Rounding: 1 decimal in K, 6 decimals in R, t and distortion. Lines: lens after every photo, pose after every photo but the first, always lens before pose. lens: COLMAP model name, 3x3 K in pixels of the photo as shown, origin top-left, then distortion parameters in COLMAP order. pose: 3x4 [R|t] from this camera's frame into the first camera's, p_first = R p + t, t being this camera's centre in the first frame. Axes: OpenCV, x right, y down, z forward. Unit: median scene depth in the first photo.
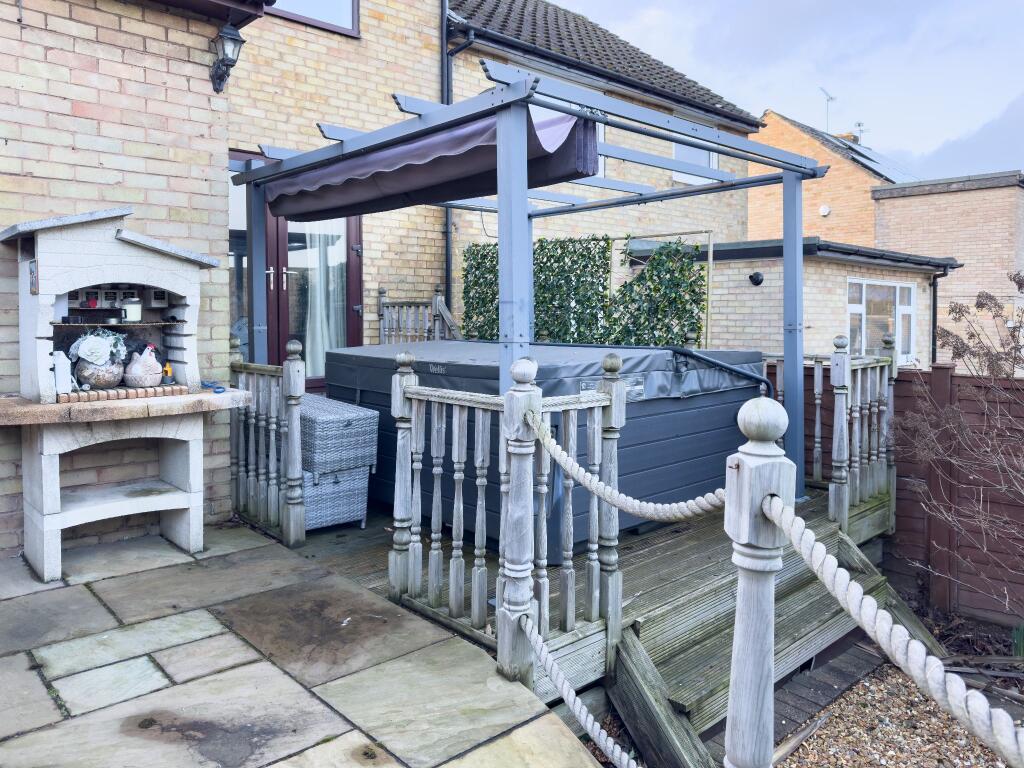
lens RADIAL K [[733.5, 0, 511.6], [0, 733.5, 332.8], [0, 0, 1]] dist [0.001445, 0.005158]
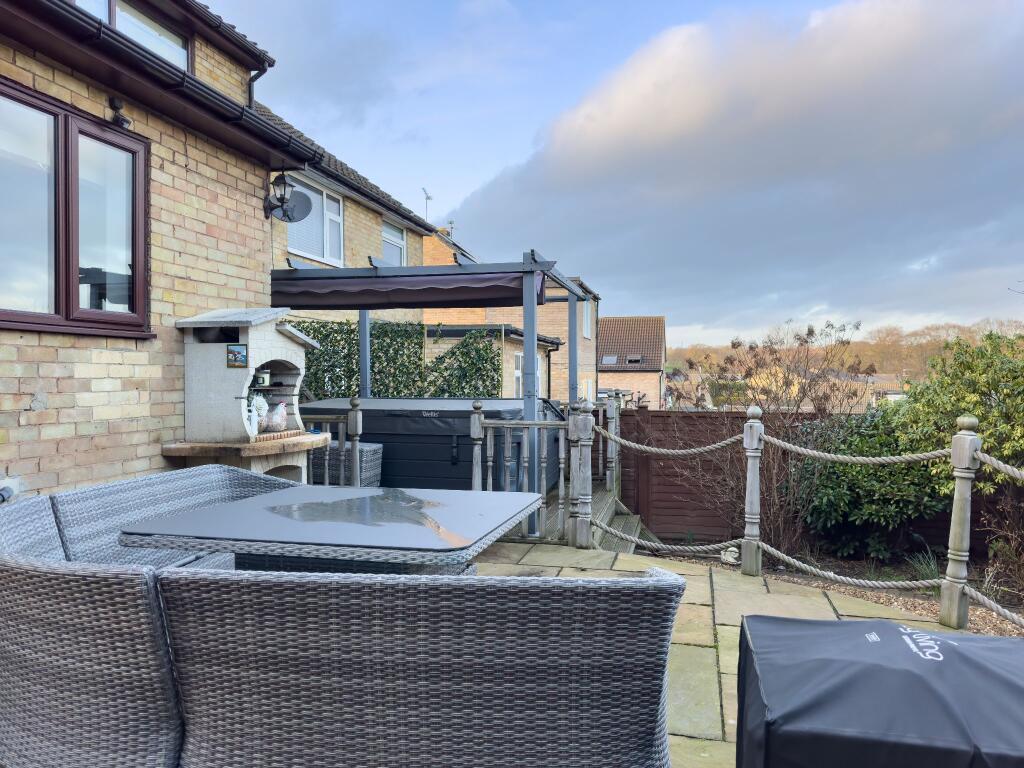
lens RADIAL K [[709.2, 0, 512.0], [0, 709.2, 384.0], [0, 0, 1]] dist [-0.003163, 0.001786]
pose [[0.833329, -0.007846, 0.552721, -0.773256], [0.015201, 0.999846, -0.008726, 0.000153], [-0.552568, 0.015674, 0.833321, -0.362962]]
